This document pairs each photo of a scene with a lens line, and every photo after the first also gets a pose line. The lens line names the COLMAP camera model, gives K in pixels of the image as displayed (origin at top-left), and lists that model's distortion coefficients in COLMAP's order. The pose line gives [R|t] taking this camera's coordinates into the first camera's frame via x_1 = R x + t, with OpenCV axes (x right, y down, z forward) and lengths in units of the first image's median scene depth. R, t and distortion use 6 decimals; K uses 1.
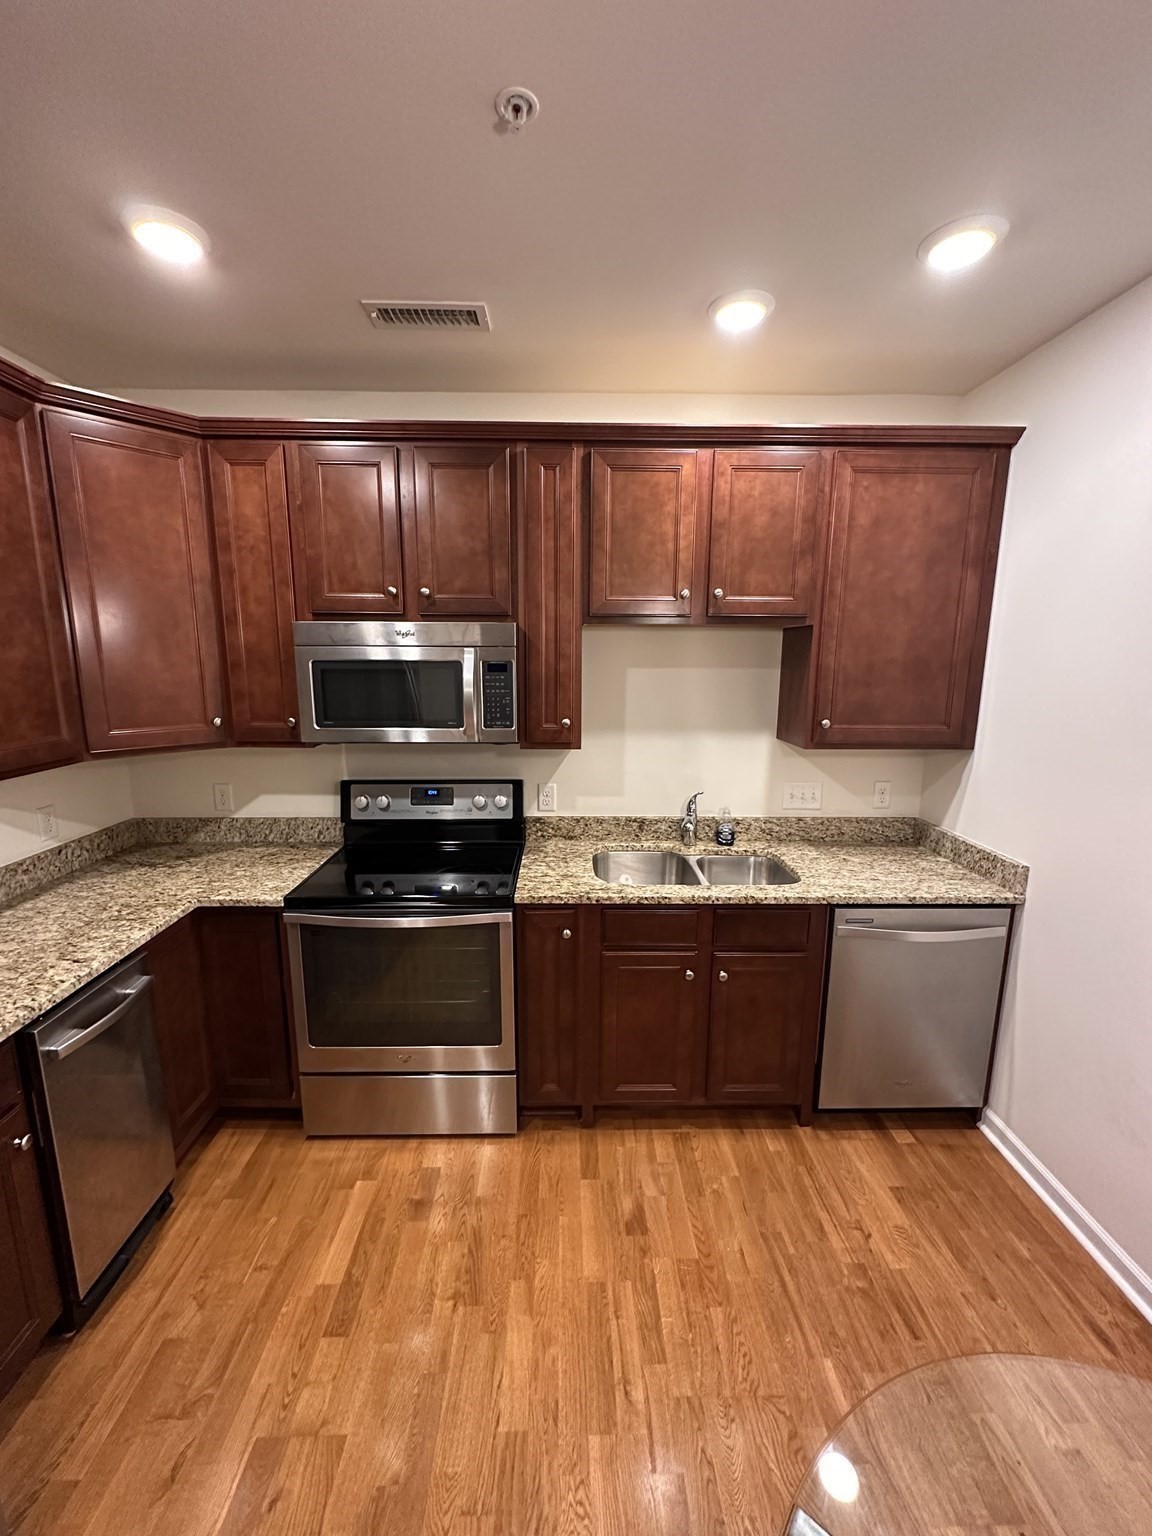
lens RADIAL K [[615.1, 0, 573.8], [0, 615.1, 764.7], [0, 0, 1]] dist [-0.000194, 0.000074]
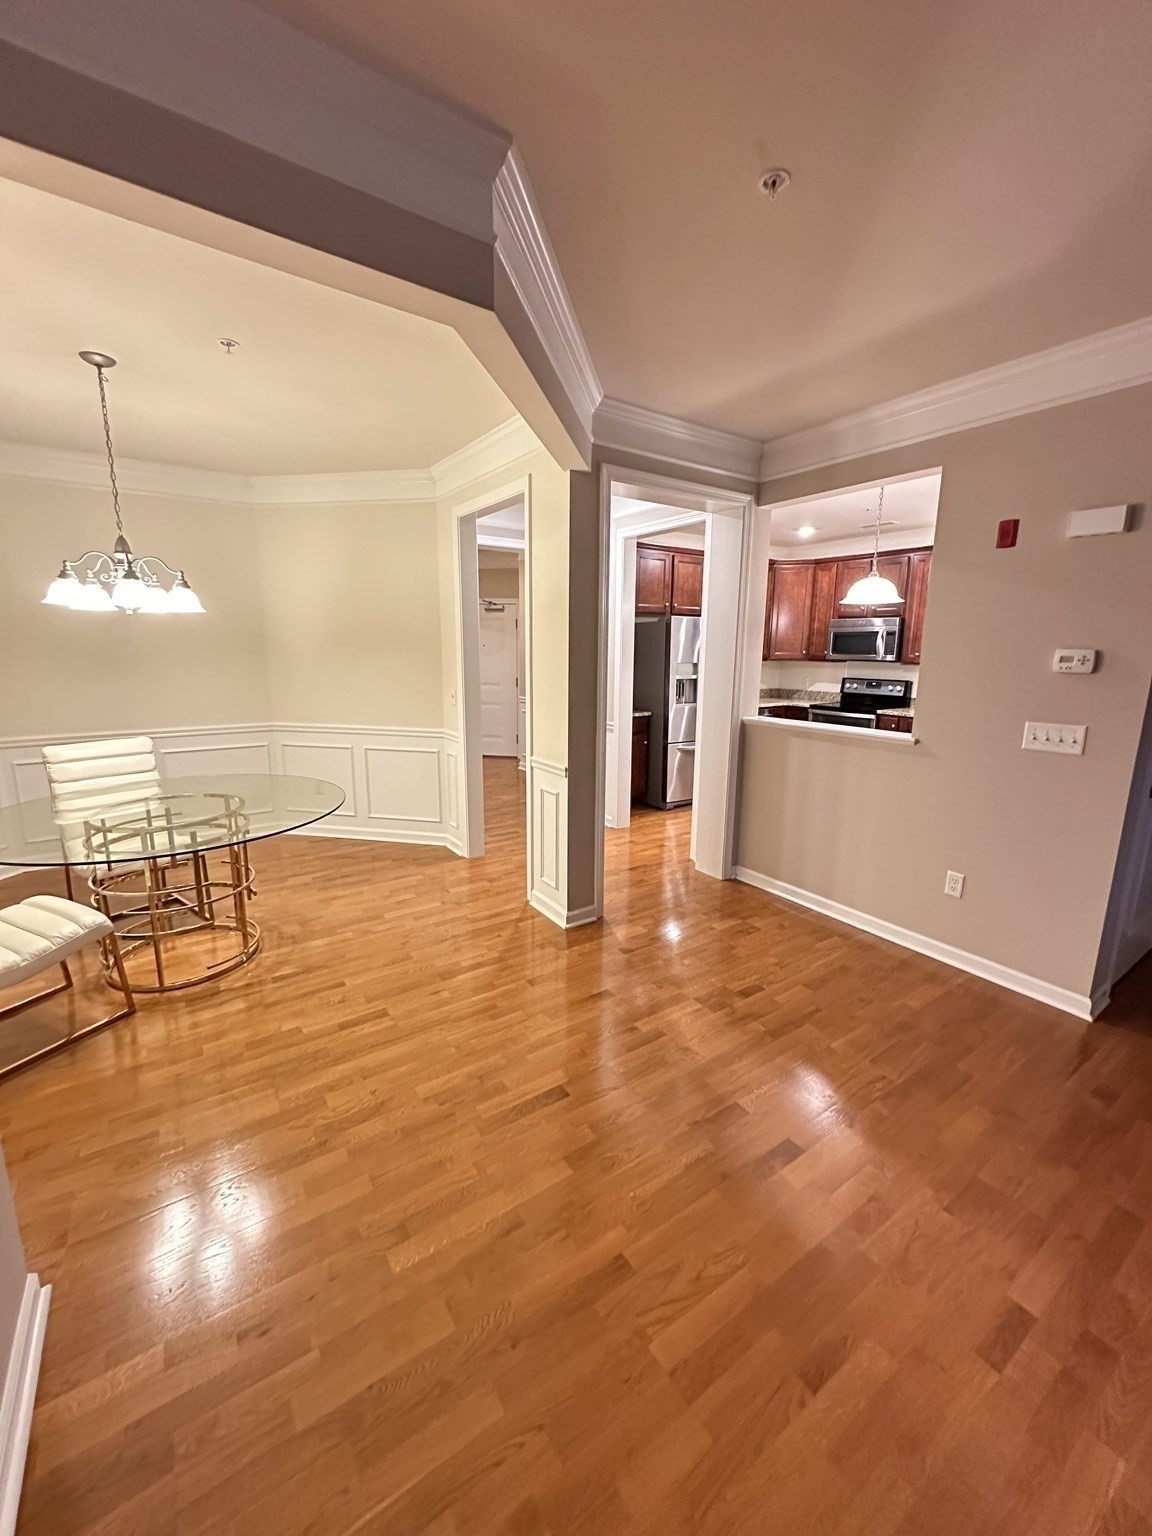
lens RADIAL K [[615.1, 0, 577.5], [0, 615.1, 764.2], [0, 0, 1]] dist [-0.000194, 0.000074]
pose [[0.551884, 0.160958, -0.818240, 1.484868], [-0.155648, 0.983836, 0.088551, 0.405751], [0.819267, 0.078488, 0.568015, -1.737758]]
